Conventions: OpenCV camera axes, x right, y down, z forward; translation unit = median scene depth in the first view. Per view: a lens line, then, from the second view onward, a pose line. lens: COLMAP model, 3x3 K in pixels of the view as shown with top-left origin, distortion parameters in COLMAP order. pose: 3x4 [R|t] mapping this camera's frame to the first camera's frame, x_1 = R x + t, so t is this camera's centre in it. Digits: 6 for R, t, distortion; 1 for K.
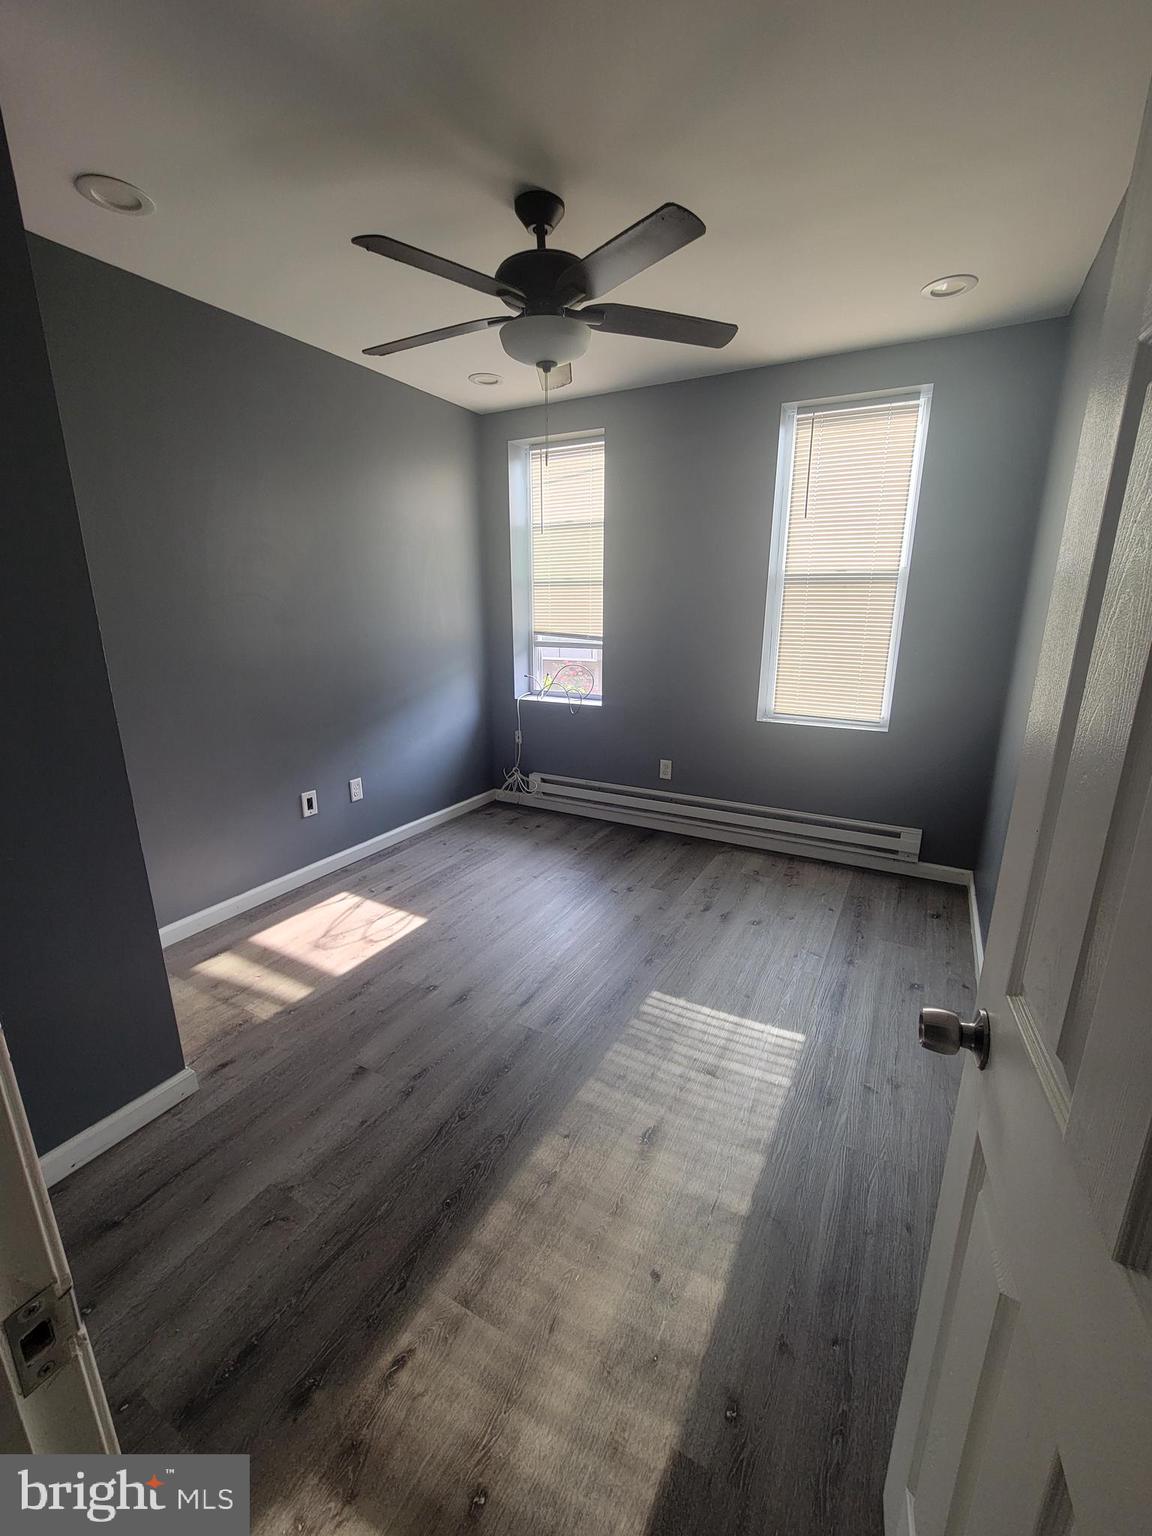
lens RADIAL K [[629.0, 0, 585.7], [0, 629.0, 767.2], [0, 0, 1]] dist [-0.000938, 0.000009]
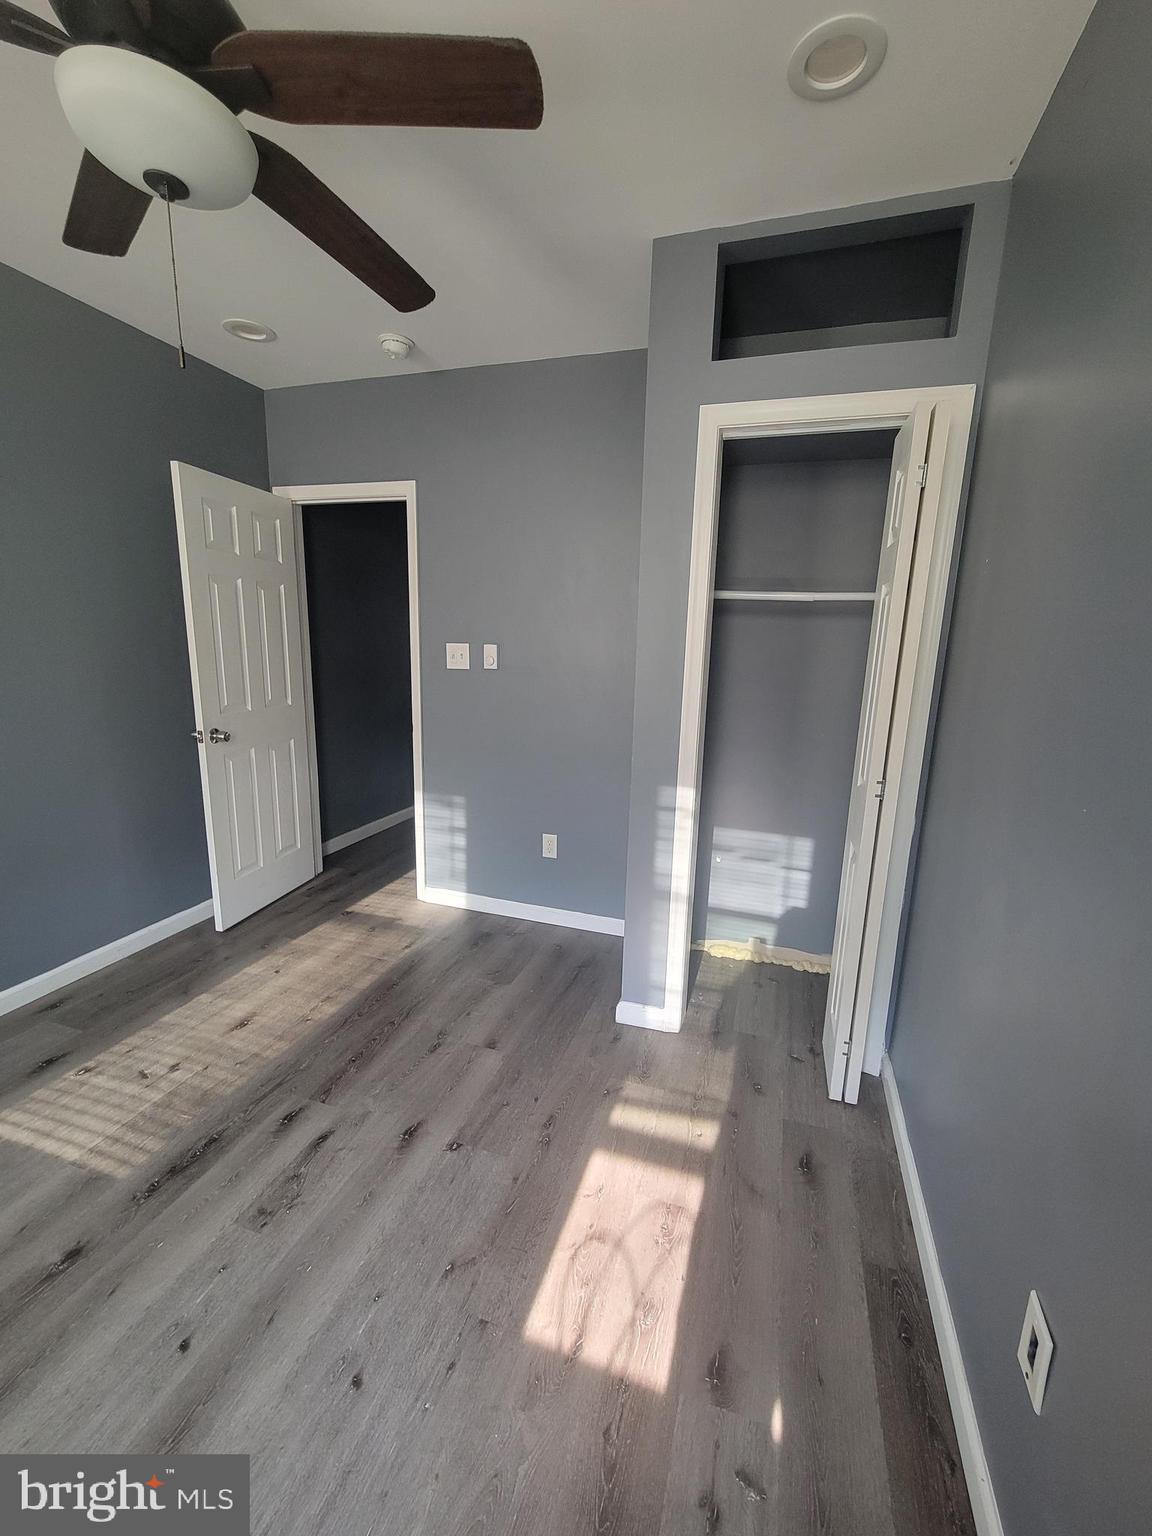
lens RADIAL K [[629.0, 0, 587.9], [0, 629.0, 769.5], [0, 0, 1]] dist [-0.000938, 0.000009]
pose [[-0.981215, 0.012476, -0.192514, -0.393798], [-0.074852, 0.895109, 0.439519, -0.568359], [0.177804, 0.445672, -0.877361, 2.224669]]
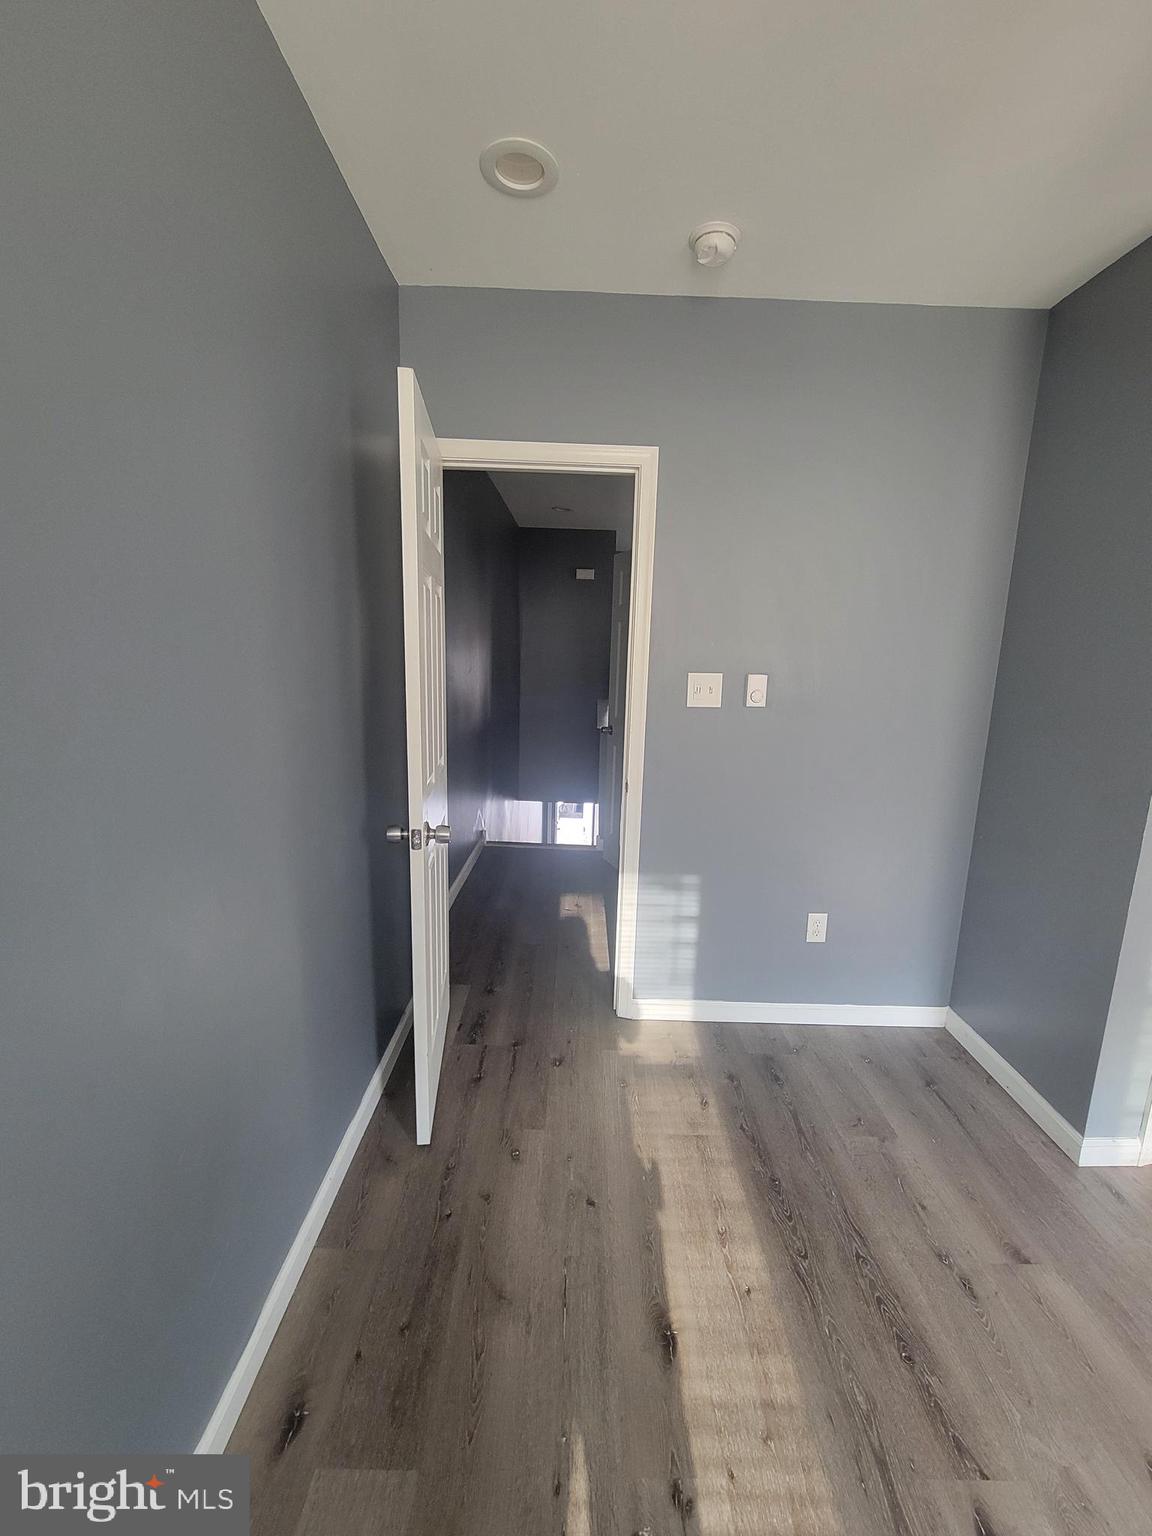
lens RADIAL K [[629.0, 0, 588.5], [0, 629.0, 768.4], [0, 0, 1]] dist [-0.000938, 0.000009]
pose [[-0.872144, 0.062972, -0.485180, 0.559871], [-0.154237, 0.905725, 0.394807, -0.363561], [0.464301, 0.419162, -0.780210, 1.373462]]
